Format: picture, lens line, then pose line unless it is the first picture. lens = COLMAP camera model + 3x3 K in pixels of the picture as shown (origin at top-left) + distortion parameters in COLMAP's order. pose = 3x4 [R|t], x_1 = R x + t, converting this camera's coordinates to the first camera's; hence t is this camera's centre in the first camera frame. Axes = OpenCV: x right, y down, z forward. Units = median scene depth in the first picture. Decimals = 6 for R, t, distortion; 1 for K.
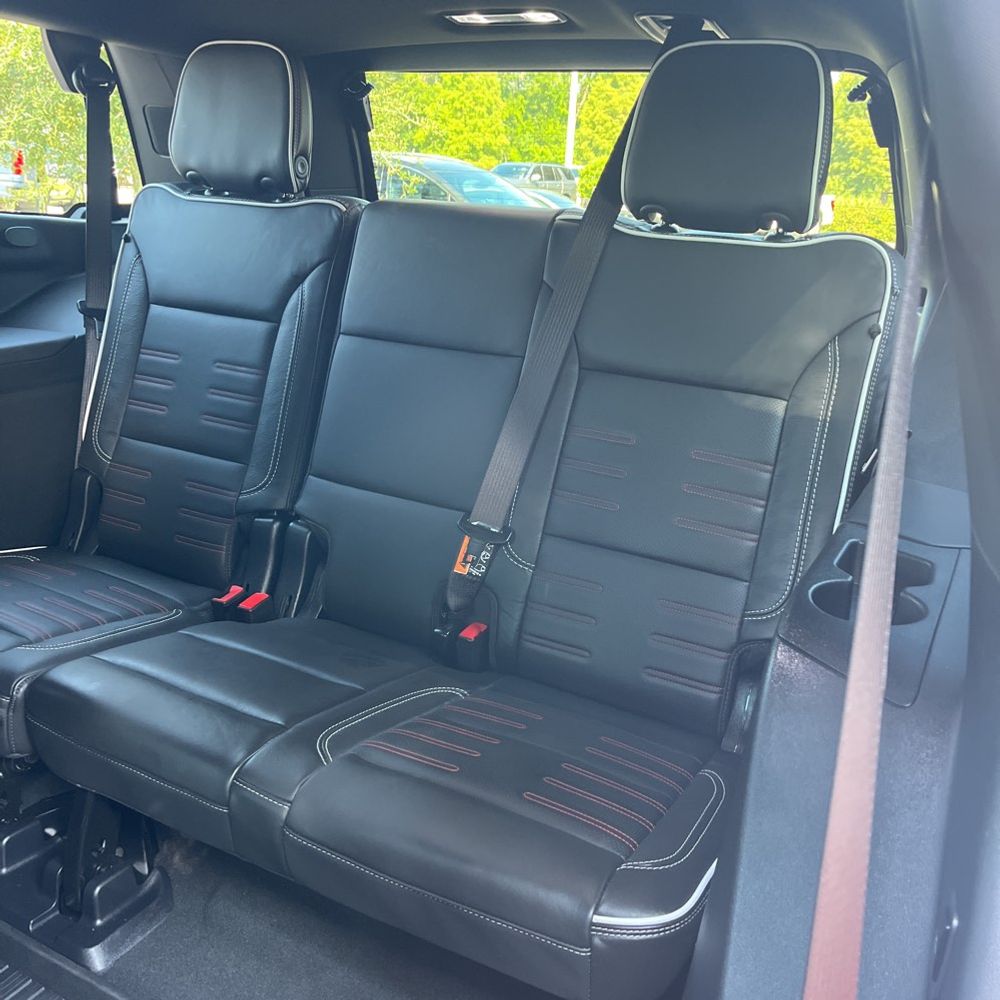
lens RADIAL K [[1024.3, 0, 498.9], [0, 1024.3, 500.4], [0, 0, 1]] dist [0.028251, 0.000000]
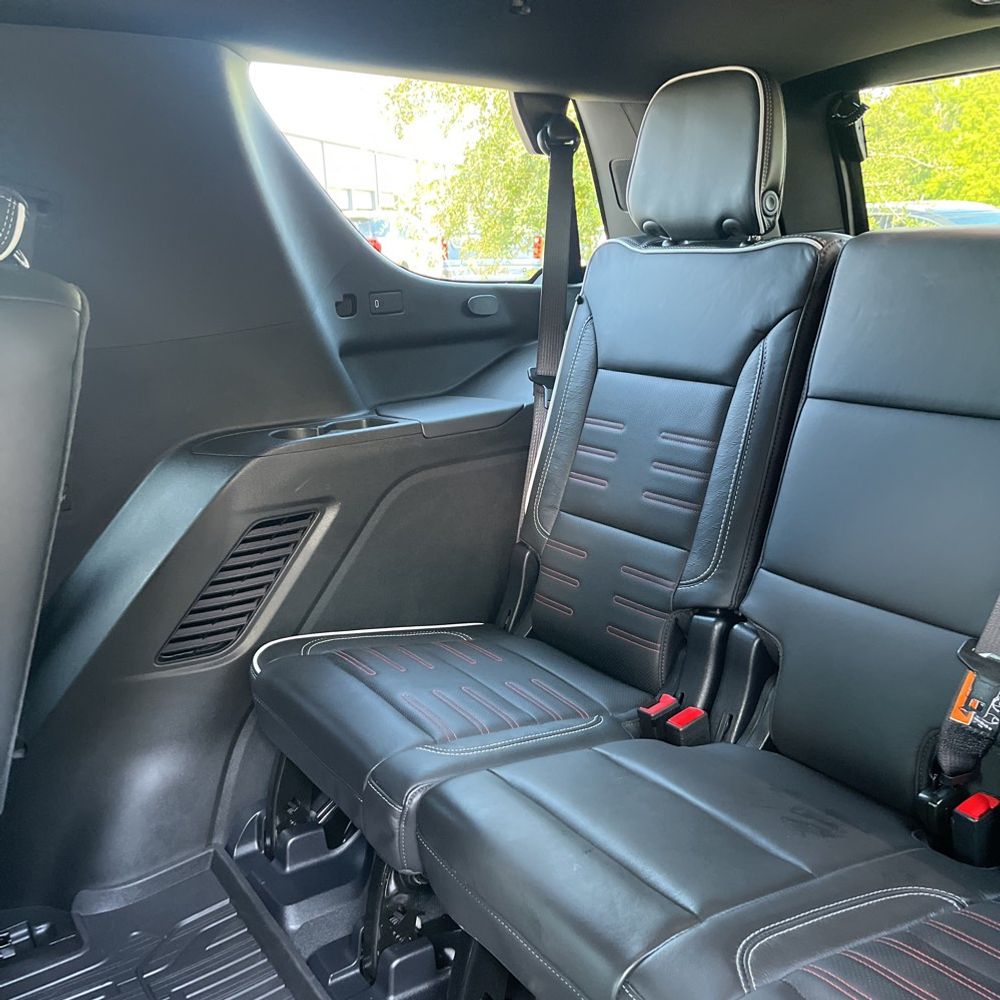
lens RADIAL K [[1024.3, 0, 499.5], [0, 1024.3, 492.4], [0, 0, 1]] dist [0.028251, 0.000000]
pose [[0.893773, 0.028672, -0.447602, -0.005659], [-0.058721, 0.996845, -0.053400, -0.028498], [0.444659, 0.074011, 0.892637, 0.163257]]
